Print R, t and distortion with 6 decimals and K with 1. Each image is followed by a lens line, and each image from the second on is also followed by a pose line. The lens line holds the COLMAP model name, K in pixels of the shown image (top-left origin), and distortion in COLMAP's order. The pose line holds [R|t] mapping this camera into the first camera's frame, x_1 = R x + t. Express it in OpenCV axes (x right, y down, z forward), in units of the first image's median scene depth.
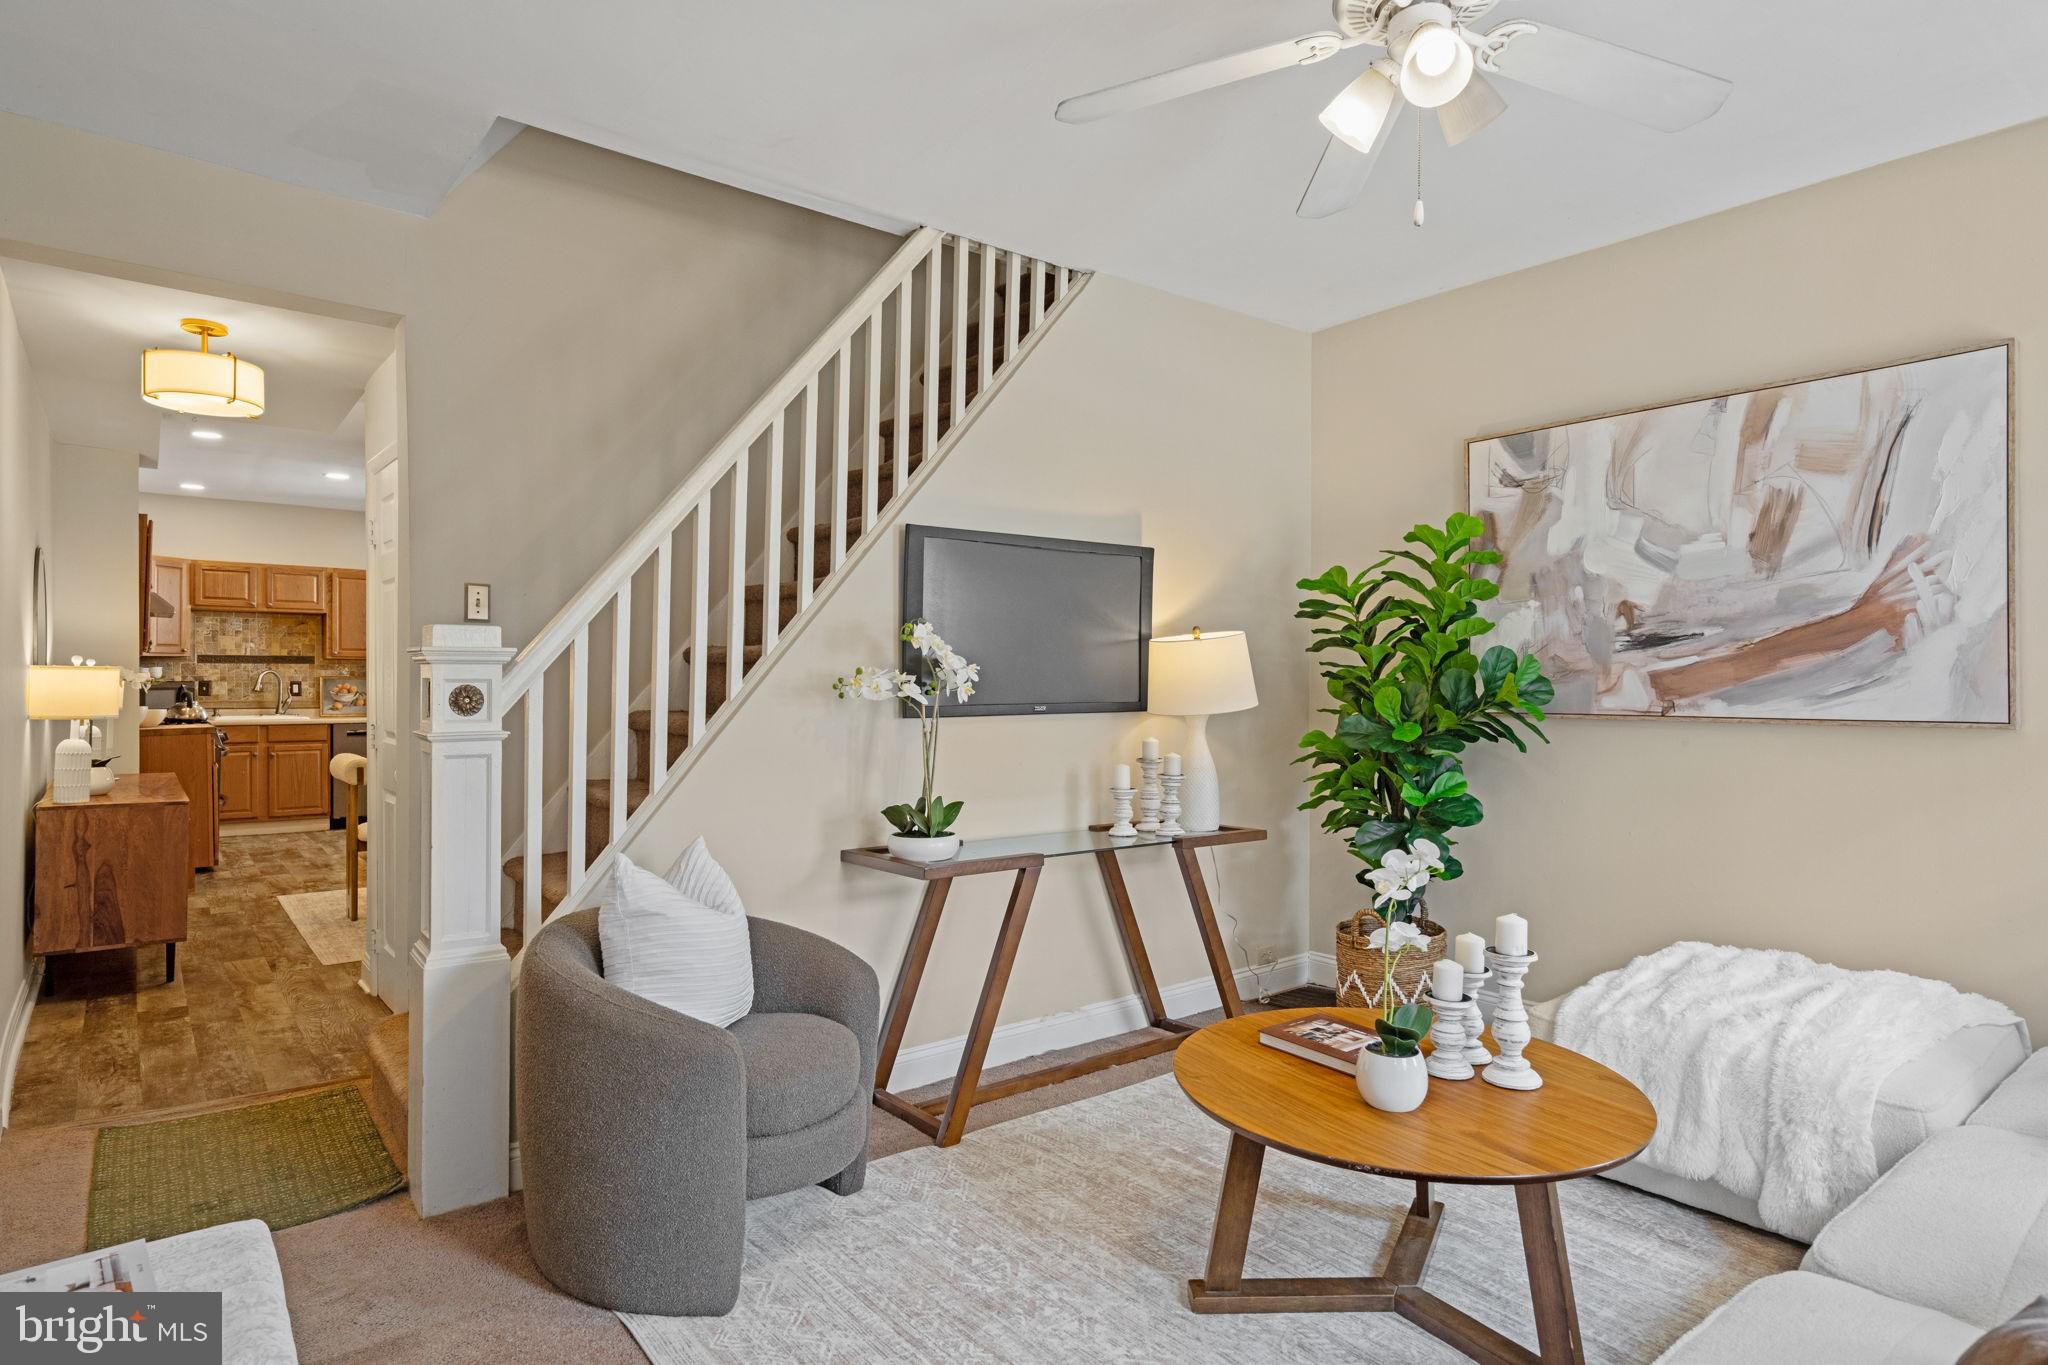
lens RADIAL K [[1118.9, 0, 1035.7], [0, 1118.9, 680.5], [0, 0, 1]] dist [-0.002773, -0.000803]
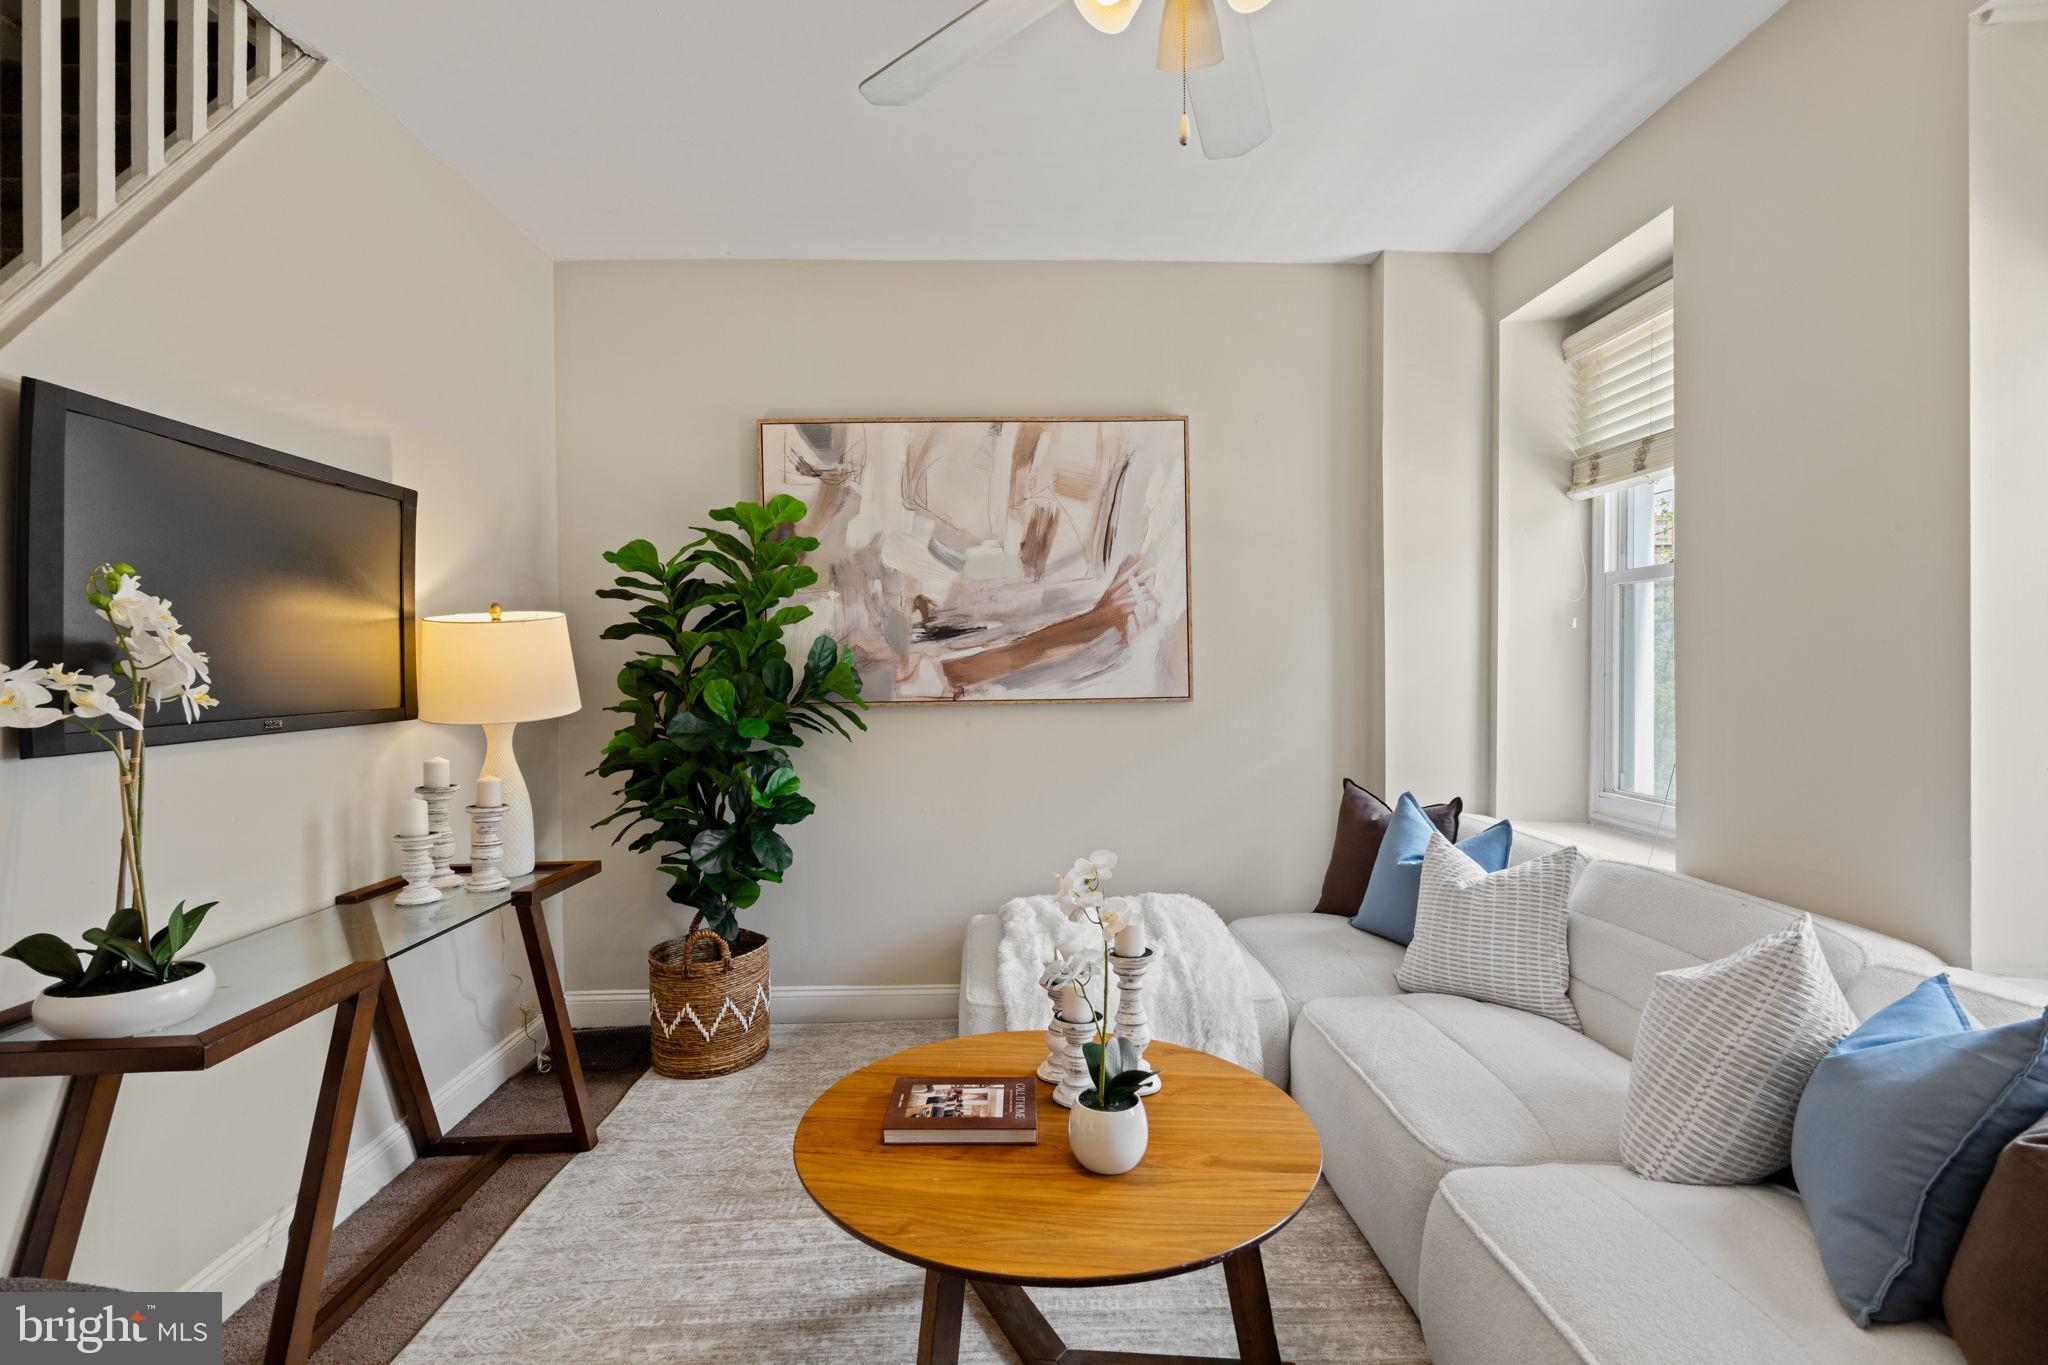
lens RADIAL K [[1000.9, 0, 1024.1], [0, 1000.9, 681.6], [0, 0, 1]] dist [-0.009149, 0.000957]
pose [[0.601109, -0.019663, 0.798925, -0.187921], [0.012875, 0.999806, 0.014920, -0.001285], [-0.799063, 0.001317, 0.601246, 0.340152]]
